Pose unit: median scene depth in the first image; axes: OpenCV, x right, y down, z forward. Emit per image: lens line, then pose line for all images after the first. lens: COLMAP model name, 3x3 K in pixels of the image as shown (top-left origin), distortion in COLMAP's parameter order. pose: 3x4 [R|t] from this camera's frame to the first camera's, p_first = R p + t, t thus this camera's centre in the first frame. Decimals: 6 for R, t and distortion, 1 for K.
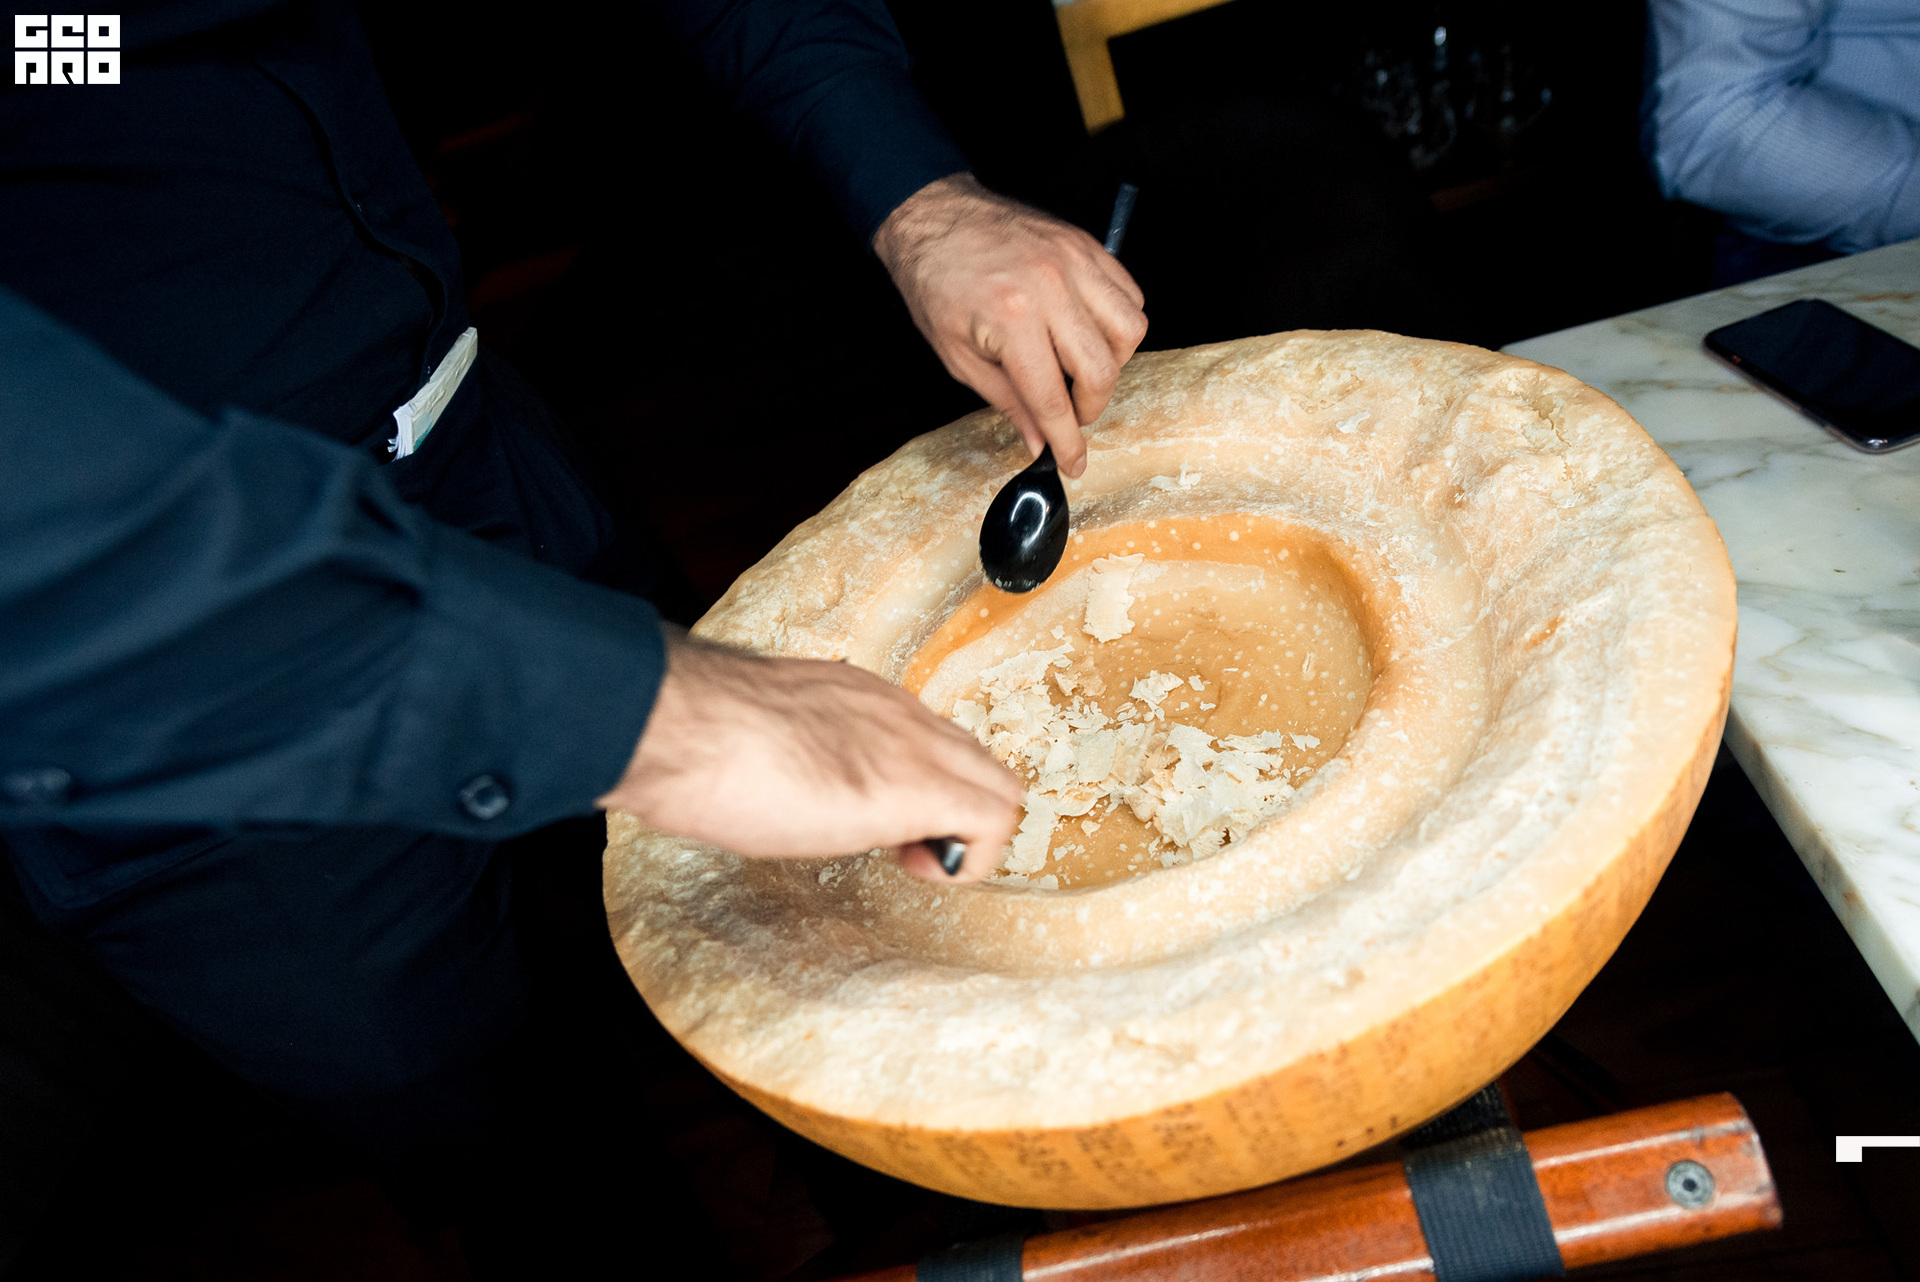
lens RADIAL K [[1169.4, 0, 948.8], [0, 1169.4, 616.5], [0, 0, 1]] dist [-0.000206, -0.001240]
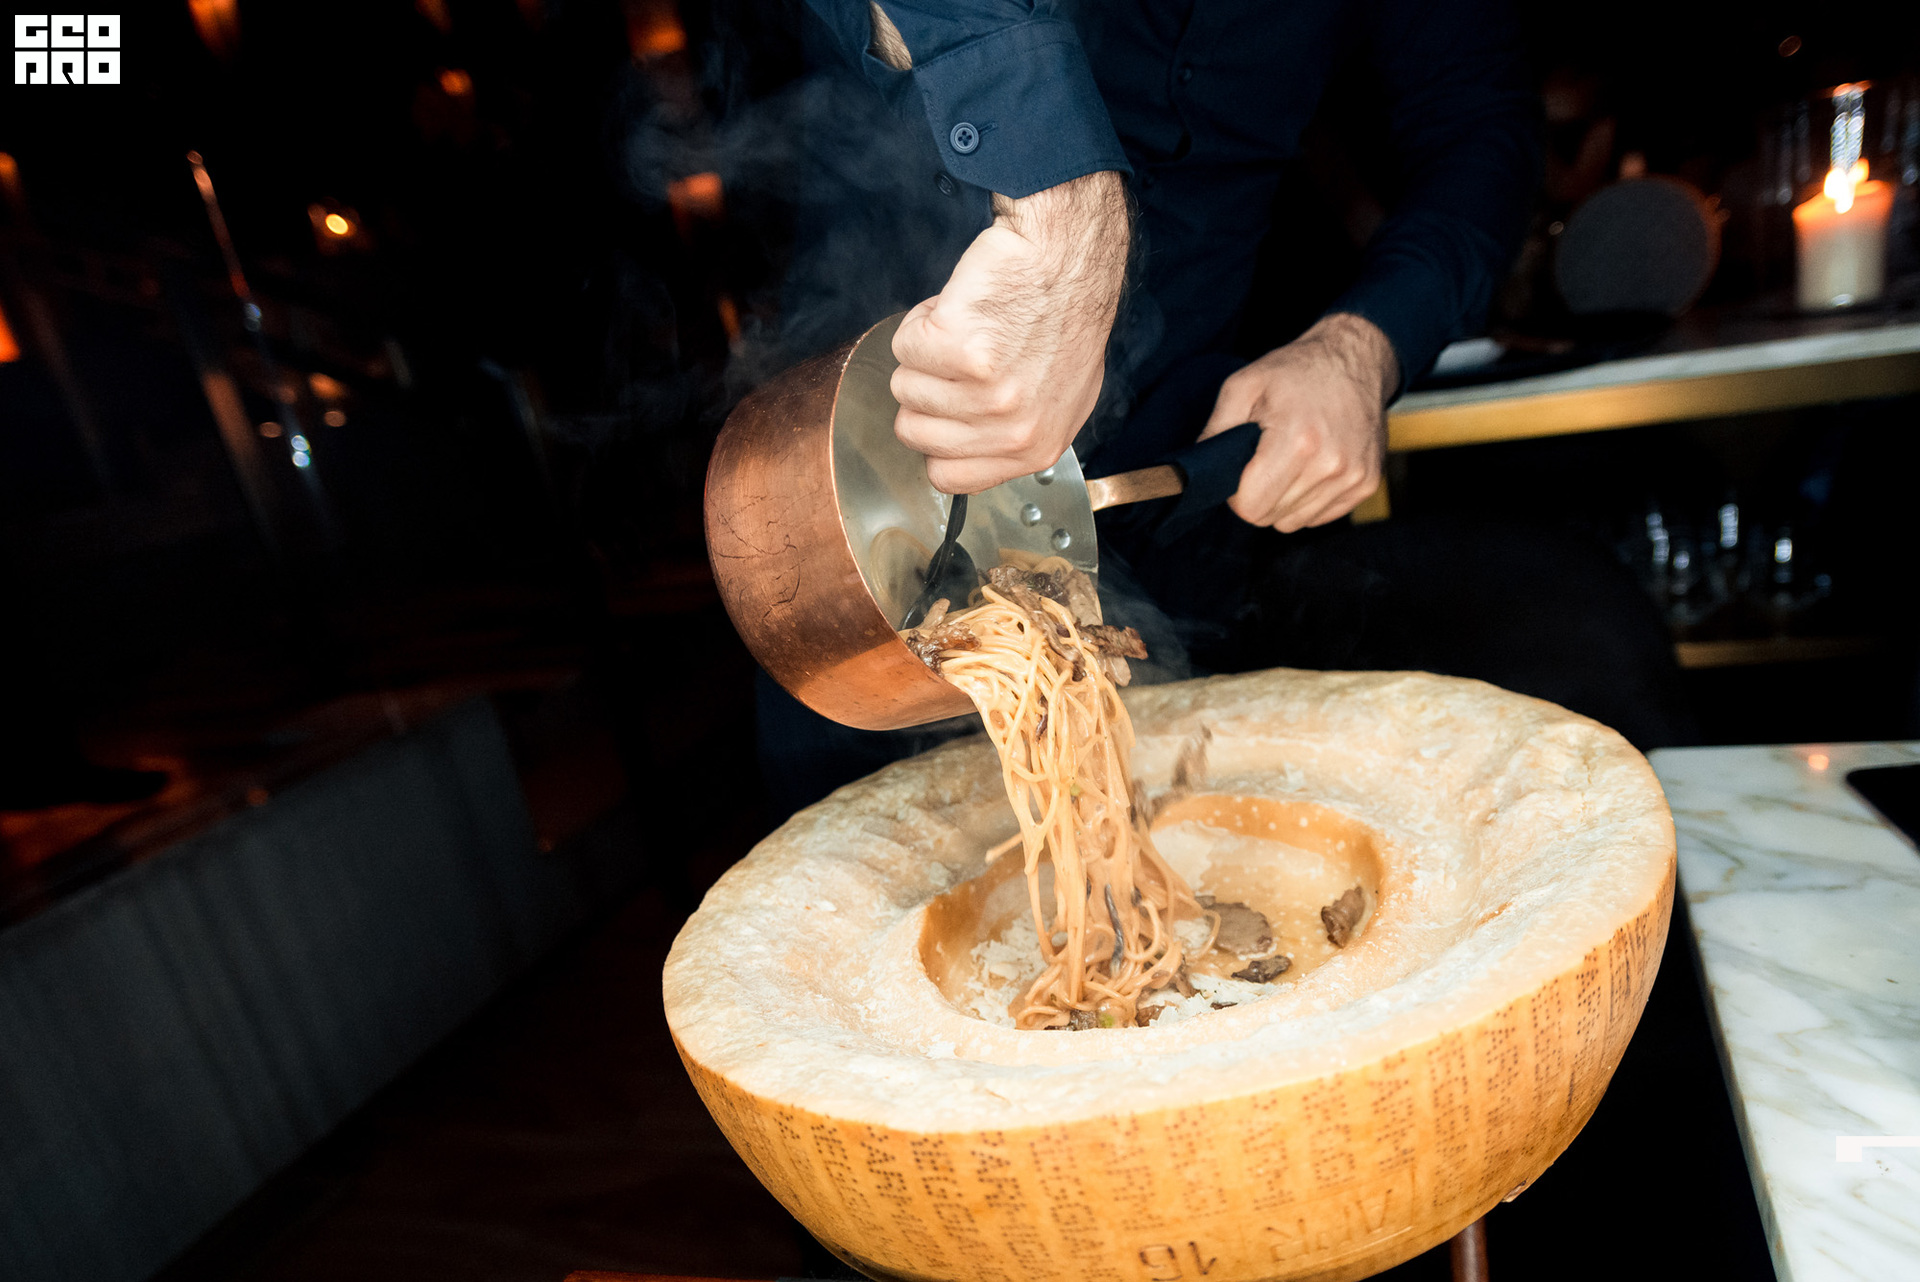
lens RADIAL K [[1169.4, 0, 948.8], [0, 1169.4, 616.5], [0, 0, 1]] dist [-0.000206, -0.001240]
pose [[0.935017, 0.222018, -0.276497, 0.208399], [-0.294764, 0.920084, -0.257991, 0.145679], [0.197122, 0.322728, 0.925737, -0.154908]]
